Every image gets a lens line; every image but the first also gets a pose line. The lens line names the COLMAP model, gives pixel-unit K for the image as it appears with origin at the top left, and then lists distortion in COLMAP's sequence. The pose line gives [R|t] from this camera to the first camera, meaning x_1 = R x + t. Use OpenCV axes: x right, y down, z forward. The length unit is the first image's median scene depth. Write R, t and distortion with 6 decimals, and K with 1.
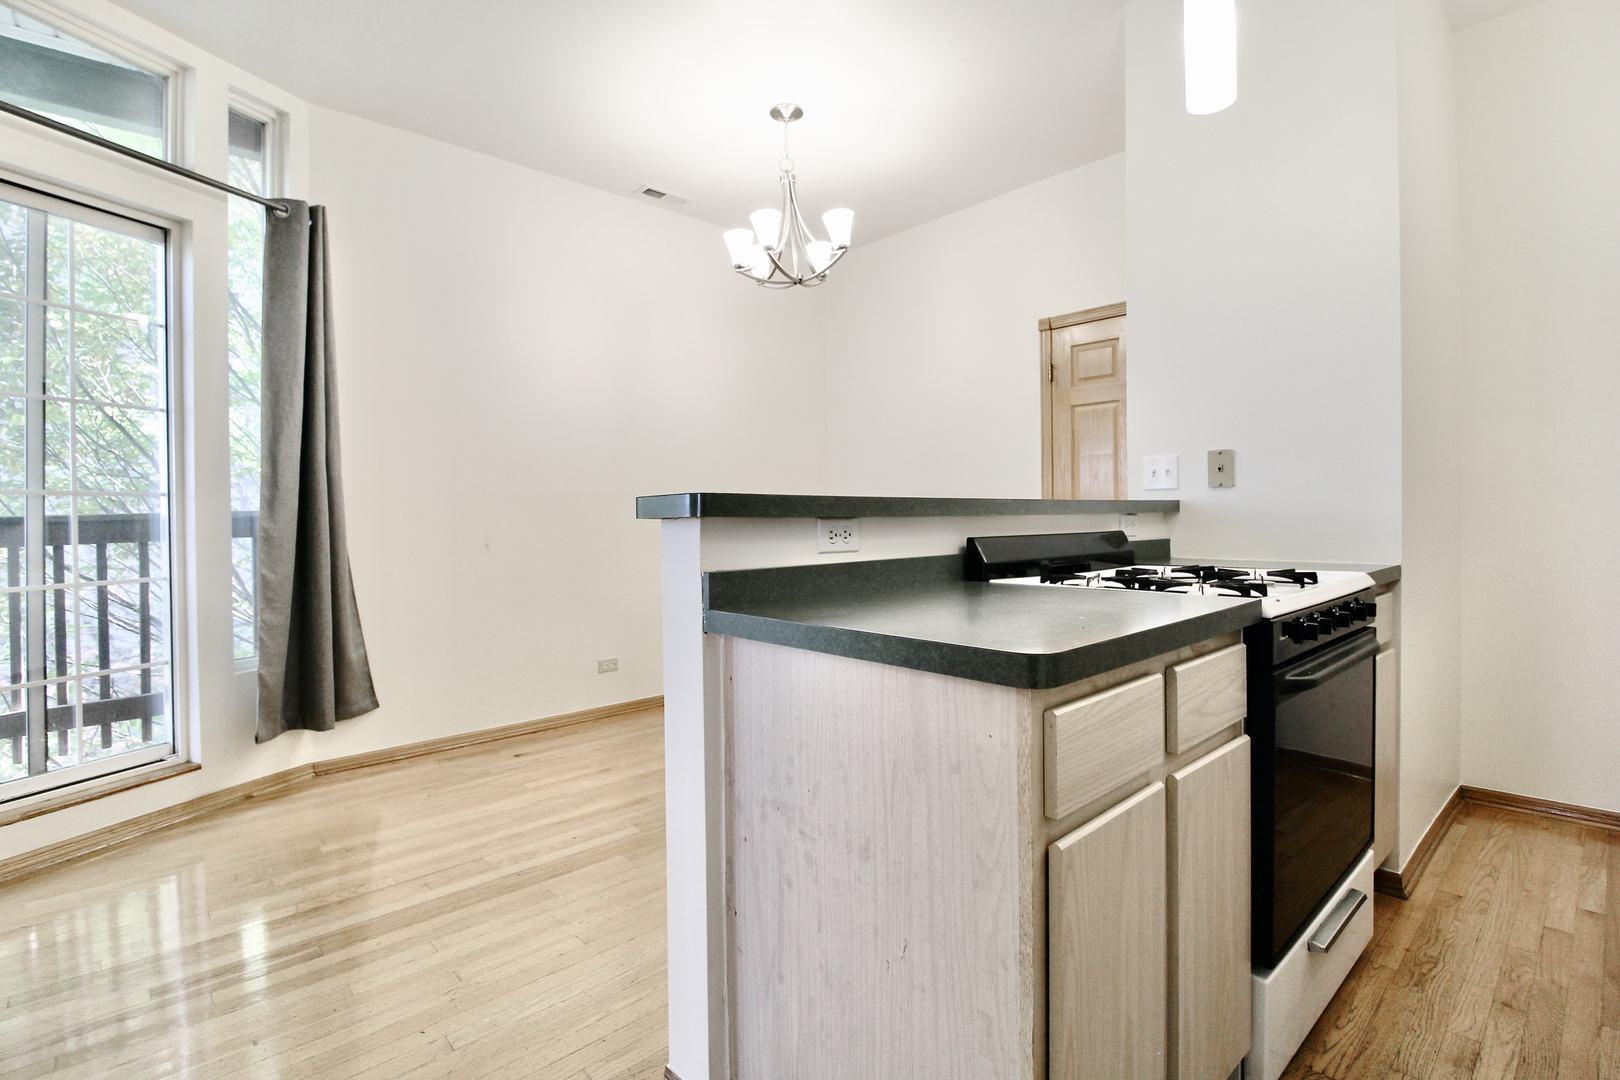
lens RADIAL K [[756.3, 0, 812.1], [0, 756.3, 532.4], [0, 0, 1]] dist [-0.001699, -0.011532]
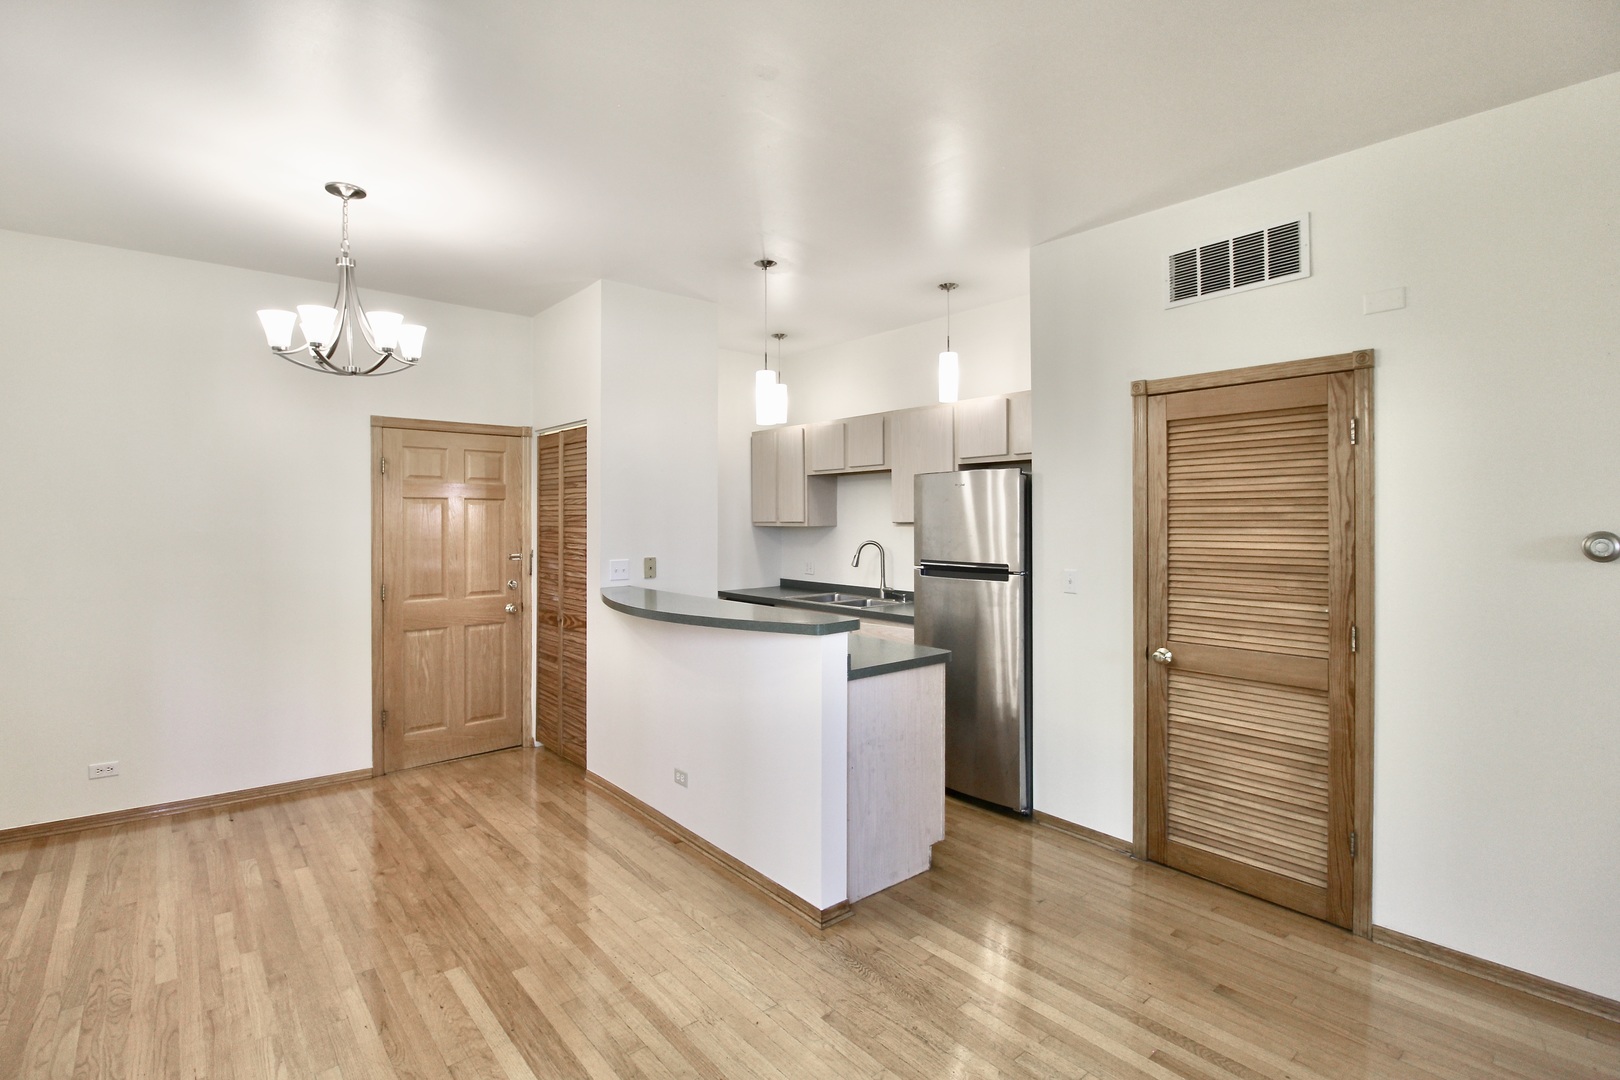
lens RADIAL K [[756.3, 0, 814.5], [0, 756.3, 527.0], [0, 0, 1]] dist [-0.001699, -0.011532]
pose [[0.037987, 0.002419, 0.999275, -1.135324], [0.021203, 0.999770, -0.003226, -0.152995], [-0.999053, 0.021310, 0.037927, 0.480068]]
